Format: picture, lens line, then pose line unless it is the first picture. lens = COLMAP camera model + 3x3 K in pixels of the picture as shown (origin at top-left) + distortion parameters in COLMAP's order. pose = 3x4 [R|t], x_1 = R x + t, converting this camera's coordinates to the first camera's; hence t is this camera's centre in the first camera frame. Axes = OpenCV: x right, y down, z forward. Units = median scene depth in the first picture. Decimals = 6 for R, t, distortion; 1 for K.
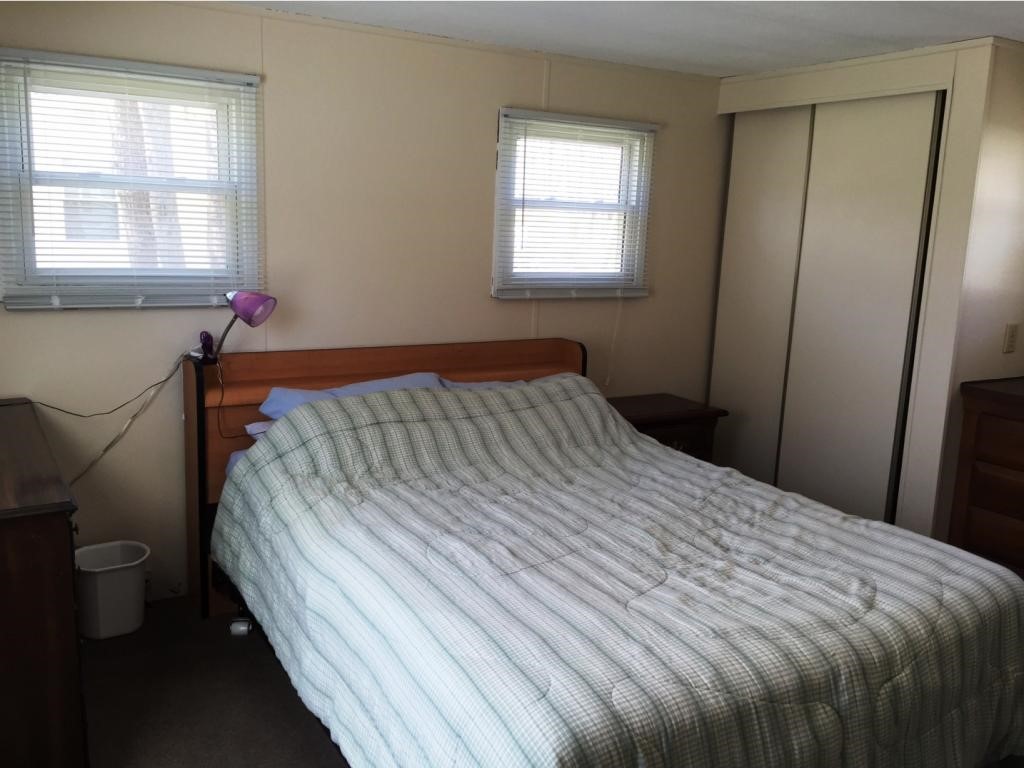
lens RADIAL K [[864.0, 0, 512.0], [0, 864.0, 384.0], [0, 0, 1]] dist [0.065975, -0.112587]
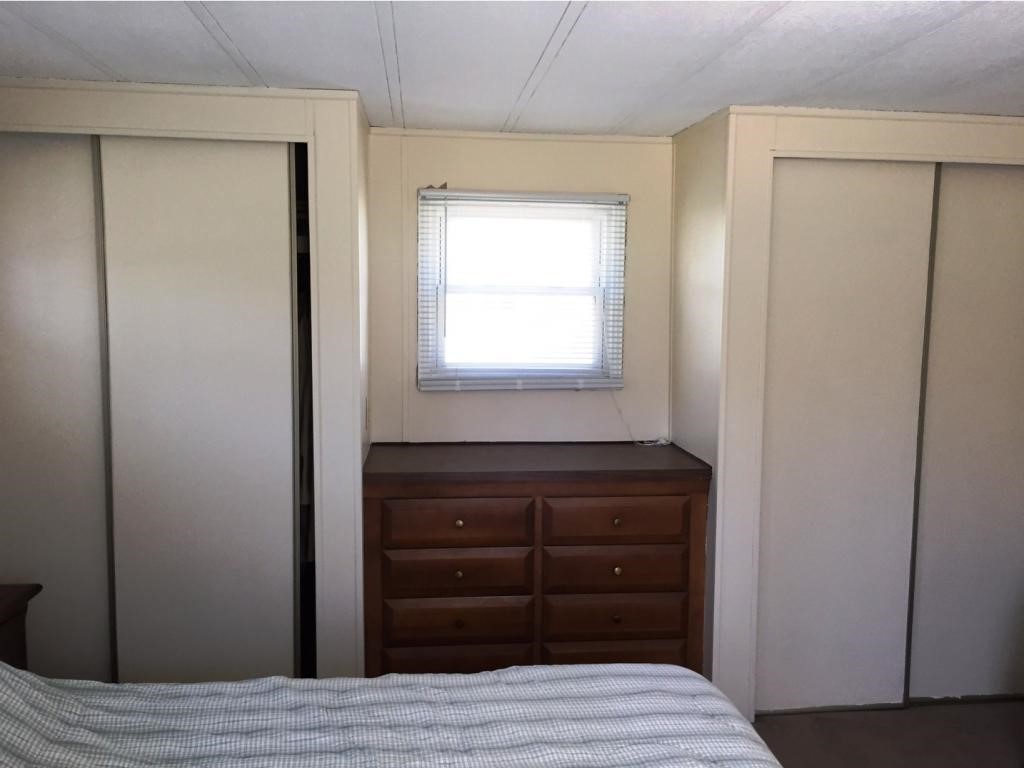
lens RADIAL K [[864.0, 0, 512.0], [0, 864.0, 384.0], [0, 0, 1]] dist [0.065975, -0.112587]
pose [[0.428163, -0.113289, 0.896573, -0.218169], [0.170209, 0.984465, 0.043111, -0.109683], [-0.887528, 0.134146, 0.440794, 0.490025]]
